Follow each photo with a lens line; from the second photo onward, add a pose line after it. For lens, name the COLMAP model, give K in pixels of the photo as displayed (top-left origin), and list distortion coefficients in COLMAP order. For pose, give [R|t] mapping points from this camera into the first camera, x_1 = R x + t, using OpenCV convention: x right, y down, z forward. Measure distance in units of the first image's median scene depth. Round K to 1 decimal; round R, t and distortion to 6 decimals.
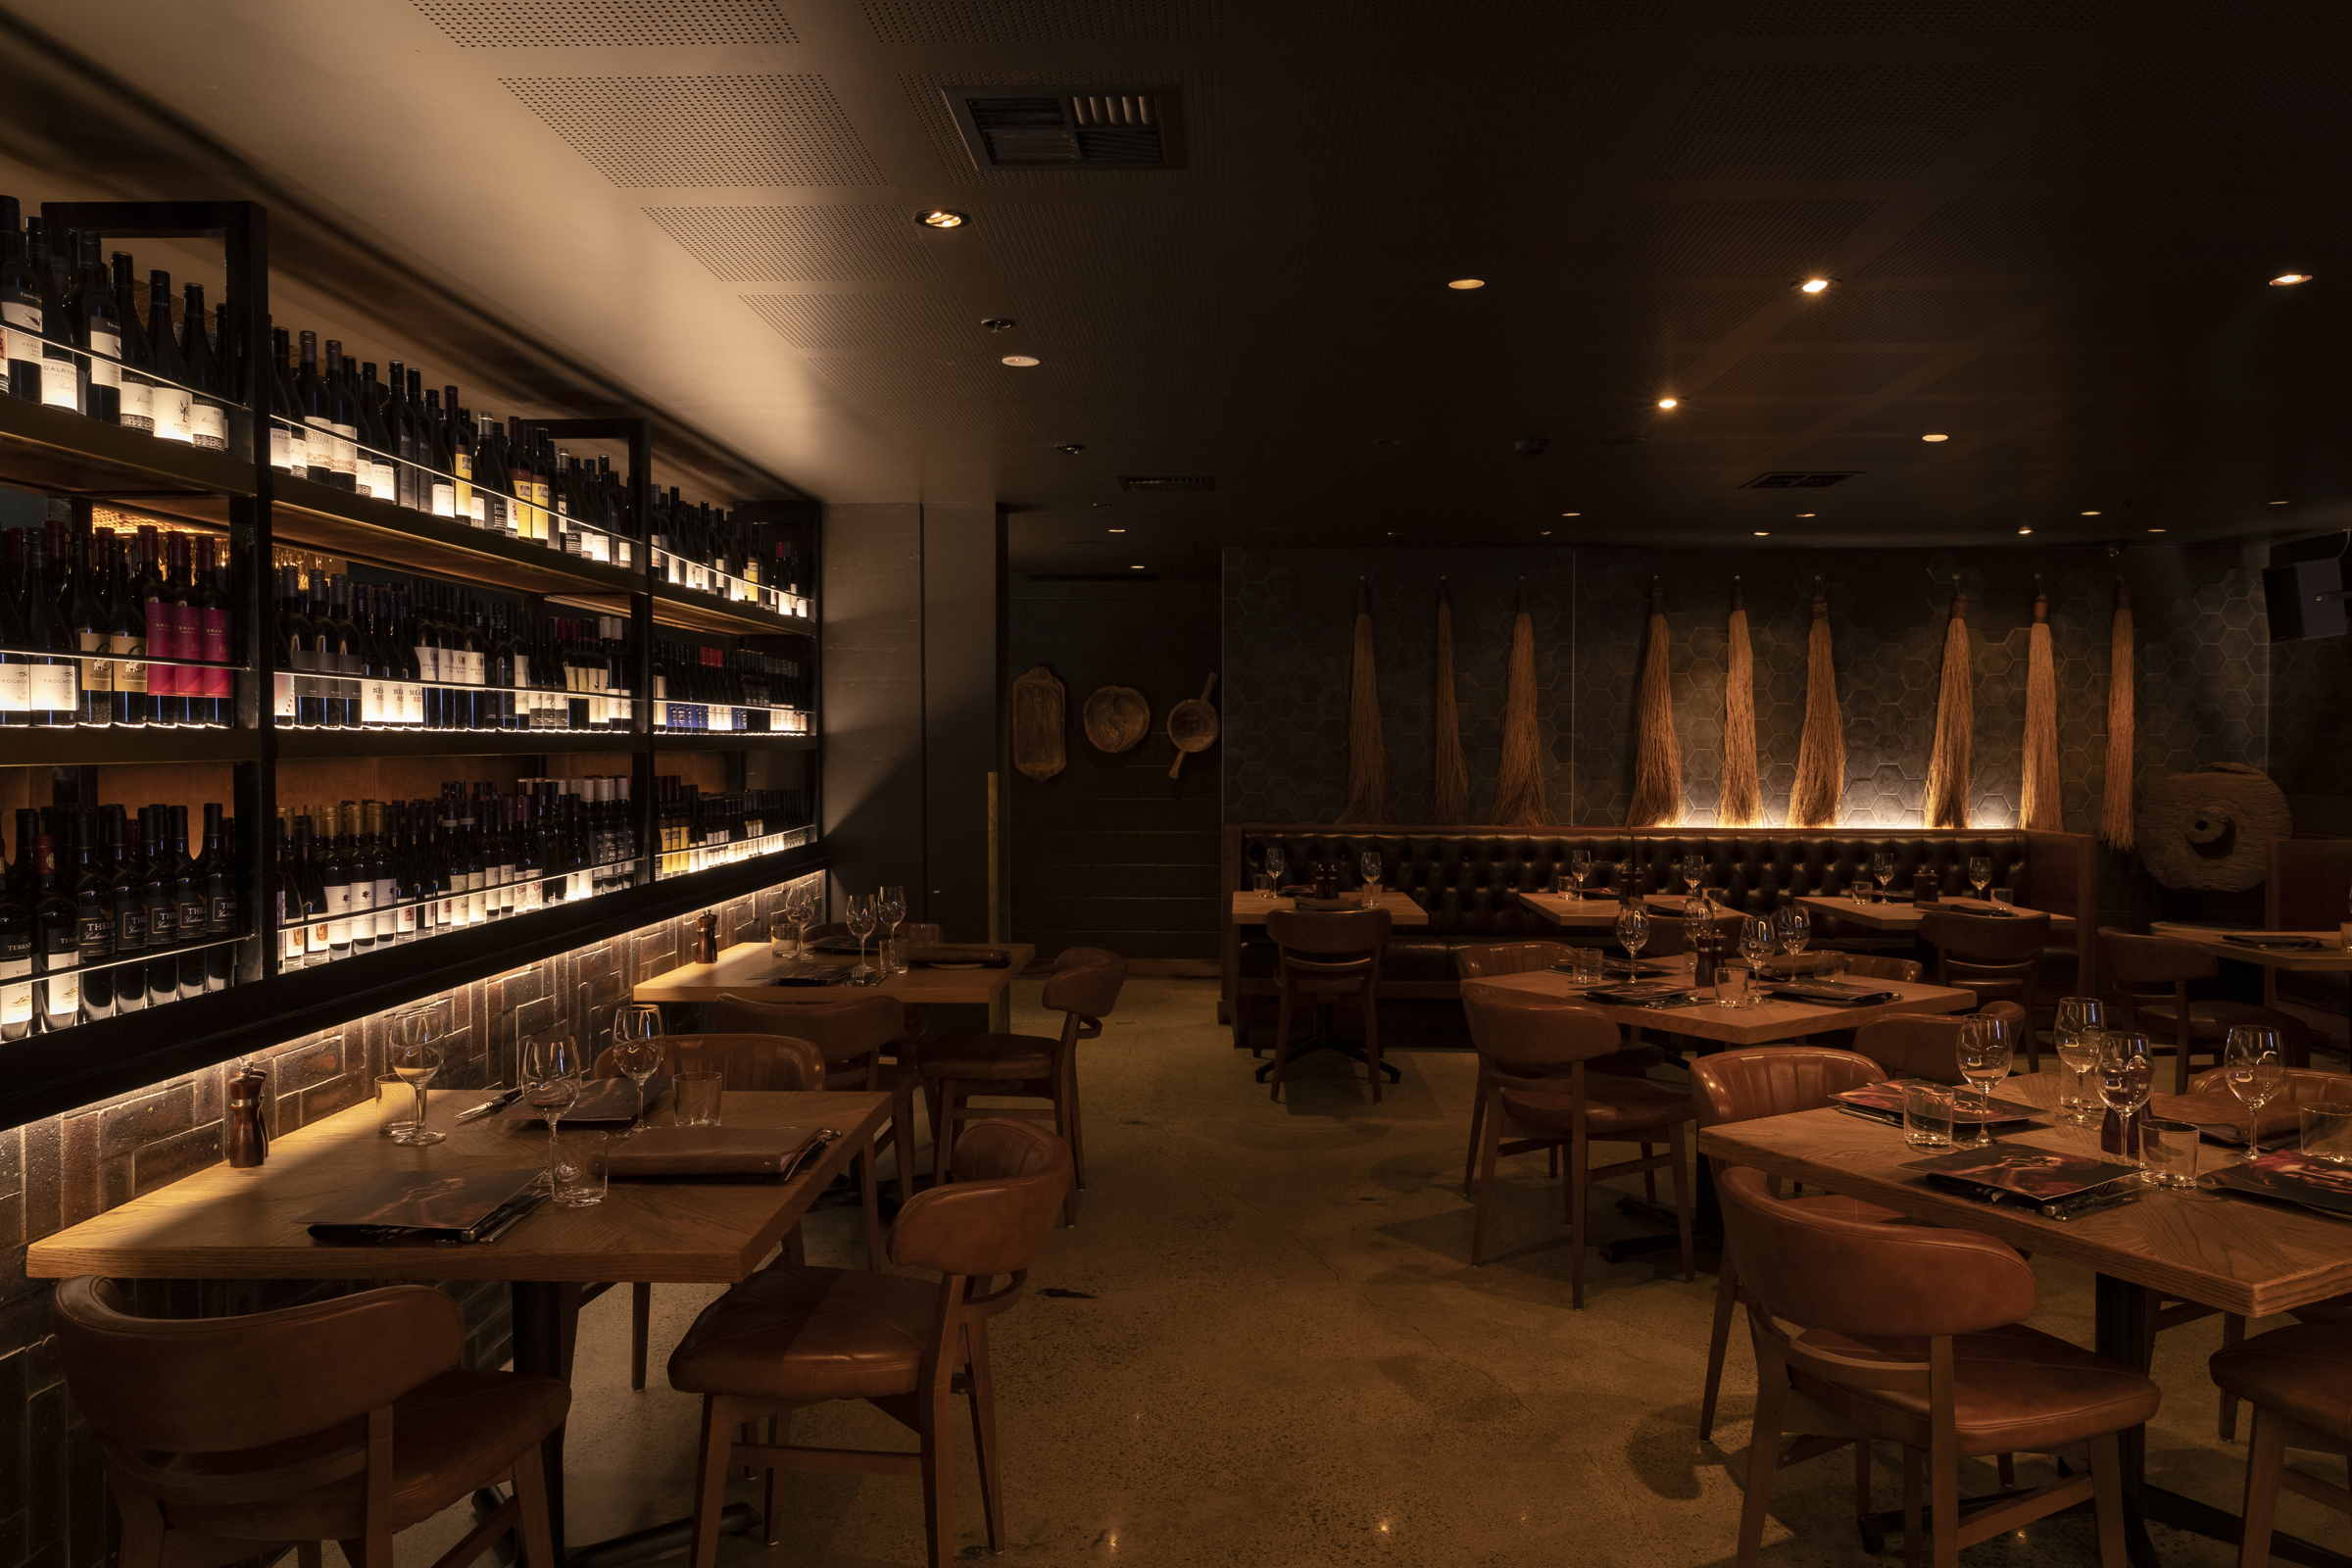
lens RADIAL K [[1730.8, 0, 1183.1], [0, 1730.8, 783.1], [0, 0, 1]] dist [-0.006977, 0.007594]
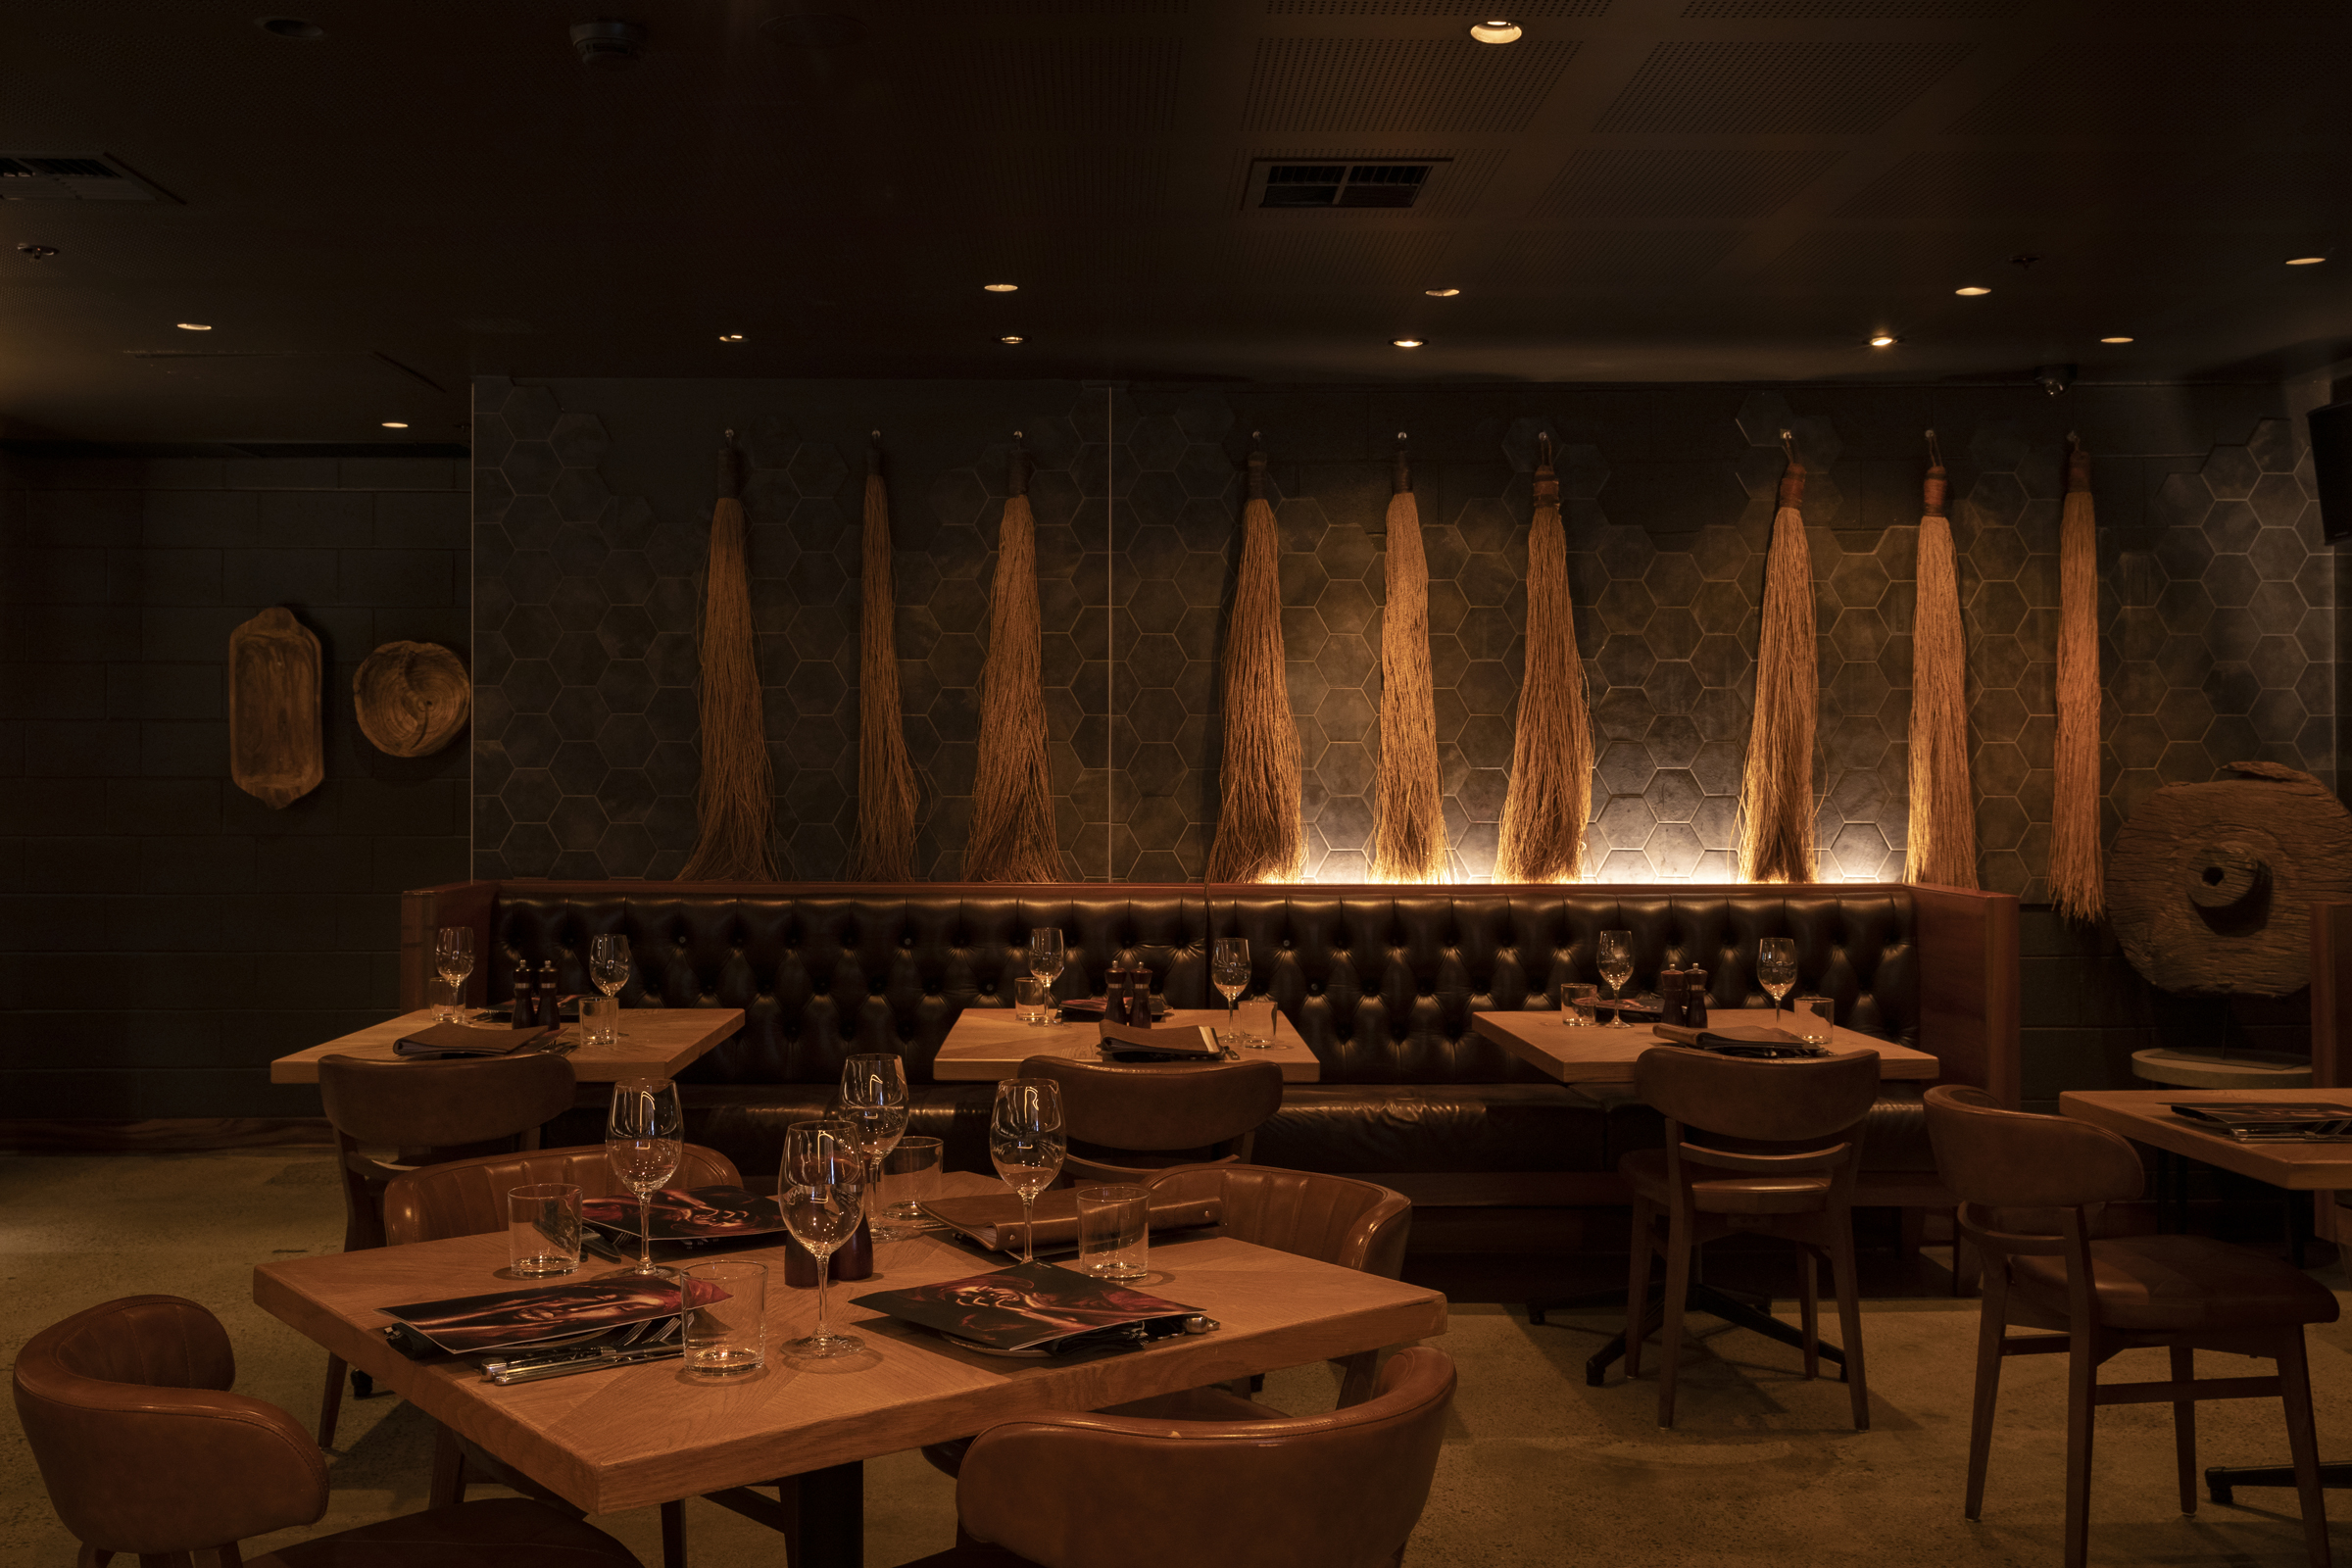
lens RADIAL K [[2346.3, 0, 1153.9], [0, 2346.3, 738.3], [0, 0, 1]] dist [0.016698, 0.000000]
pose [[0.998658, -0.001487, 0.051766, 0.201314], [0.003339, 0.999357, -0.035691, 0.005939], [-0.051679, 0.035816, 0.998021, 0.251053]]
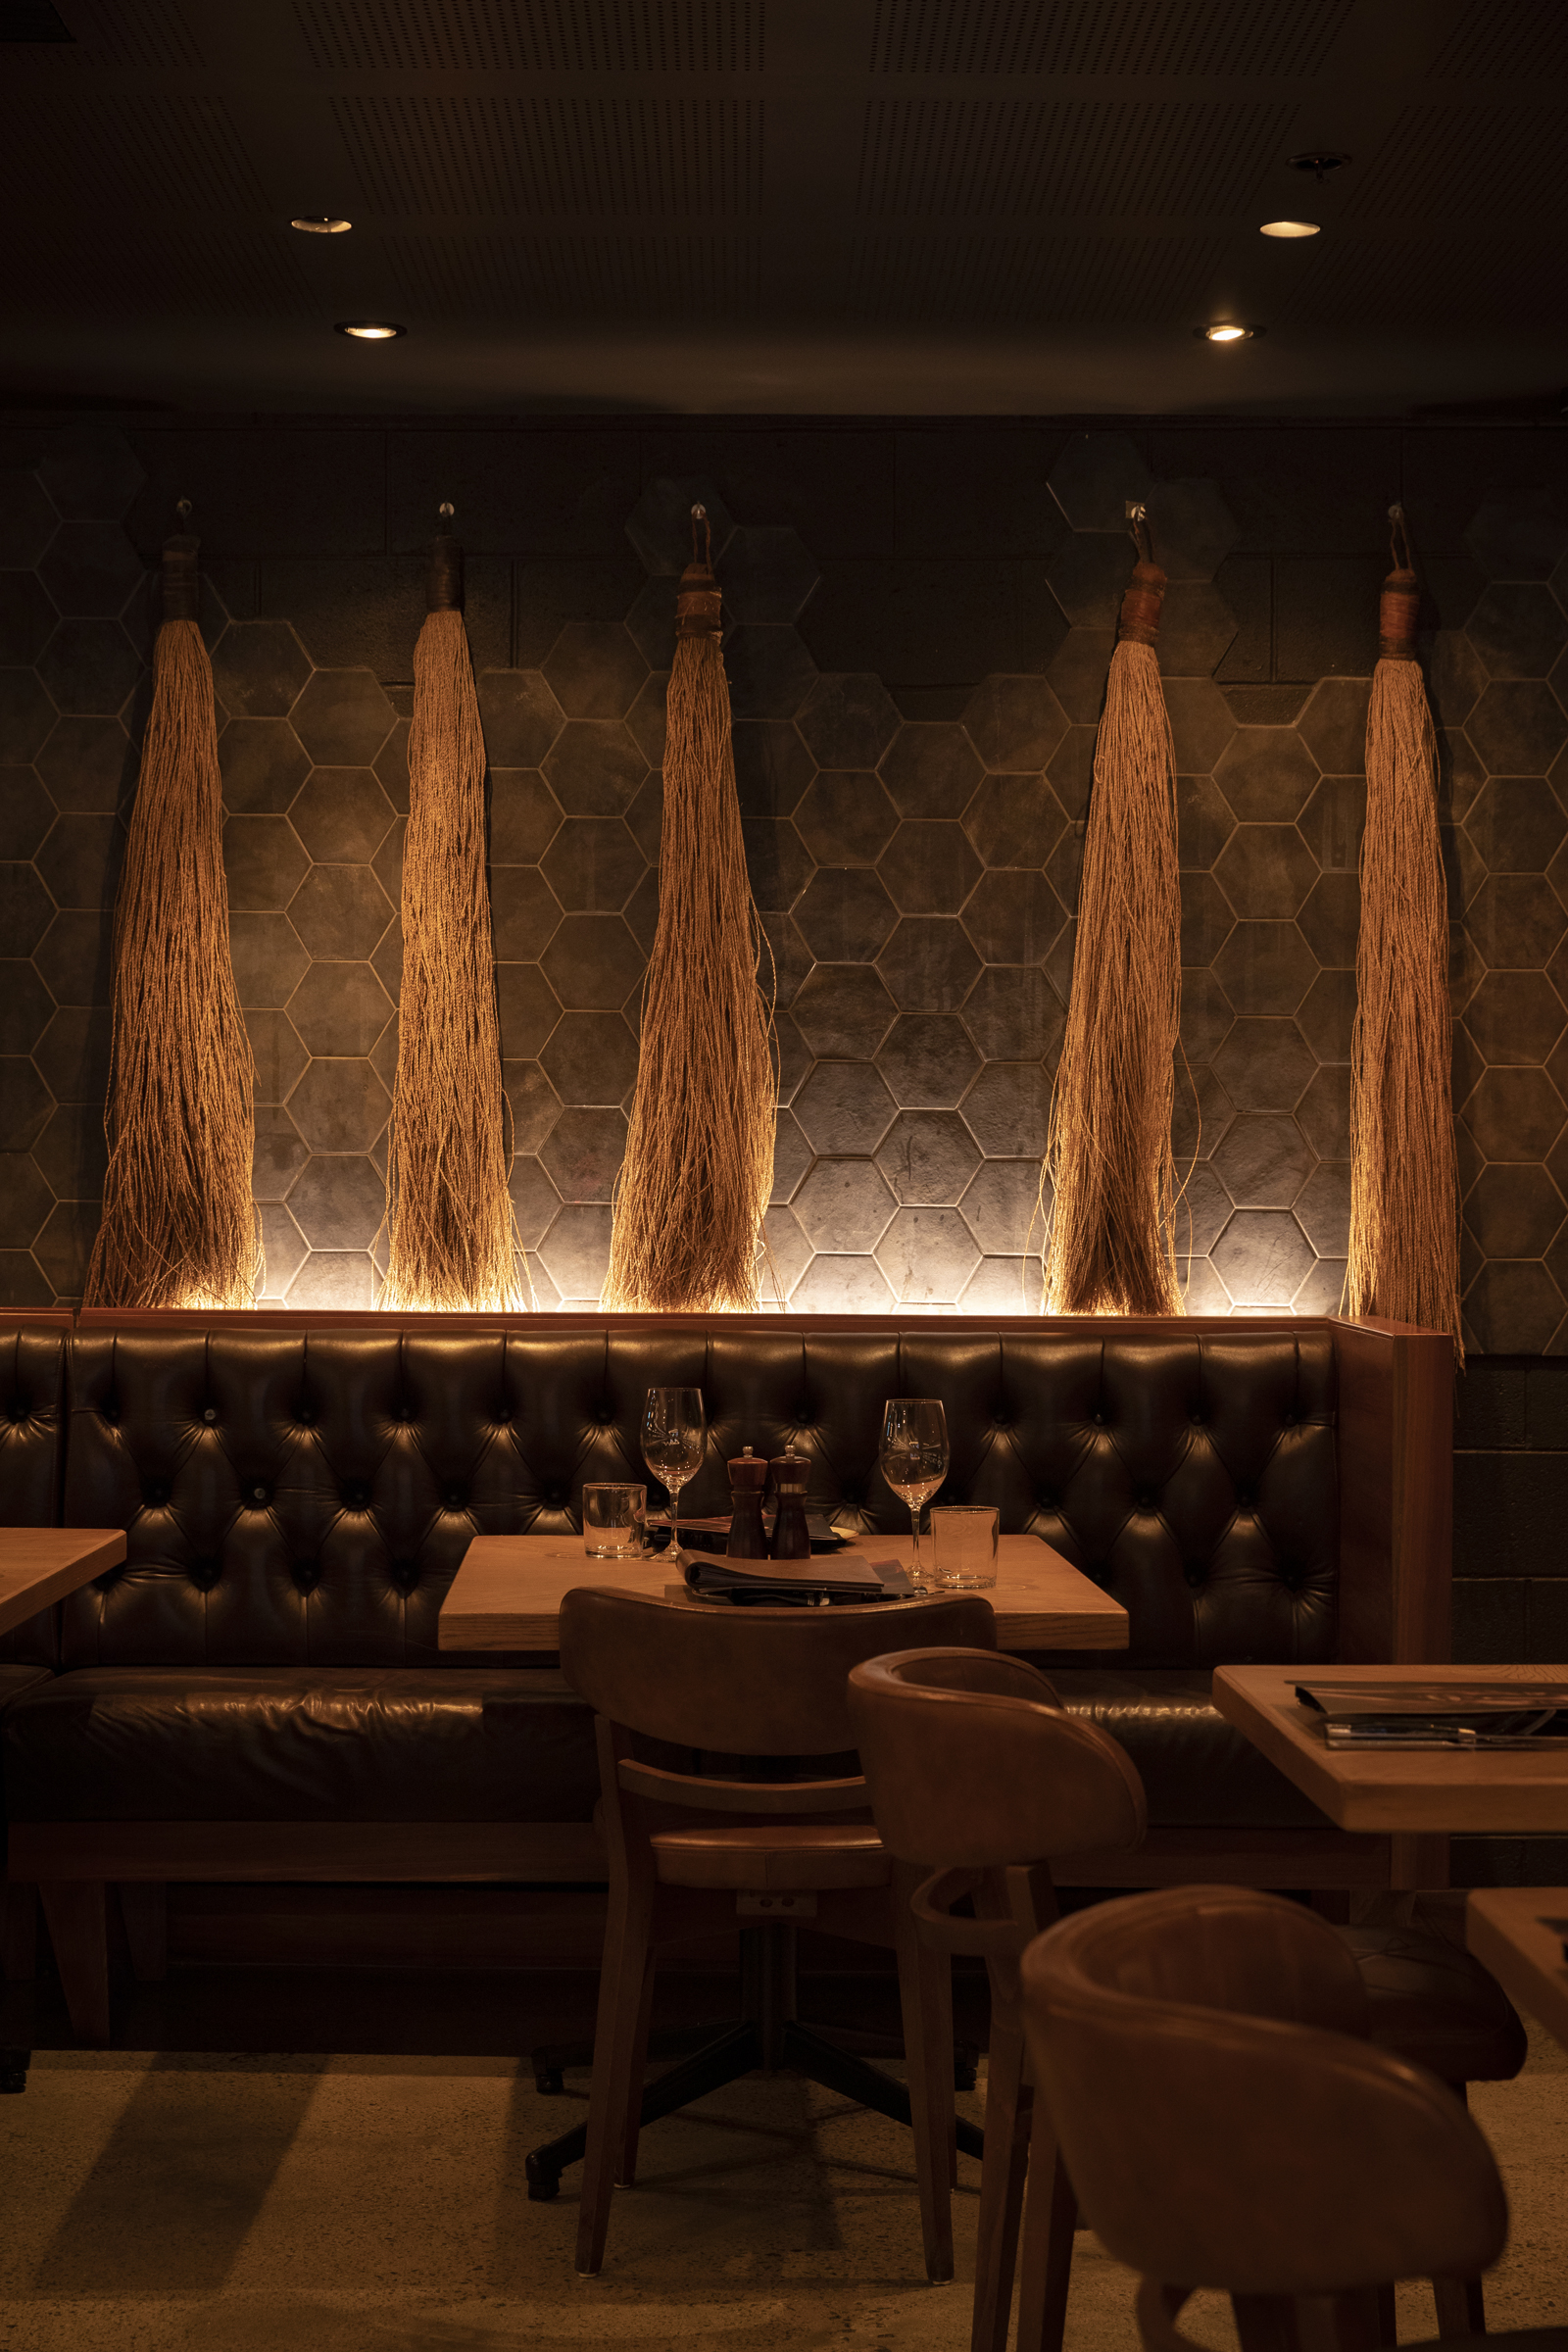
lens RADIAL K [[4037.6, 0, 784.4], [0, 4037.6, 1181.7], [0, 0, 1]] dist [0.035611, 0.000000]
pose [[0.999251, 0.004844, 0.038394, 0.354585], [-0.004052, 0.999778, -0.020682, 0.017444], [-0.038486, 0.020511, 0.999049, 0.272786]]
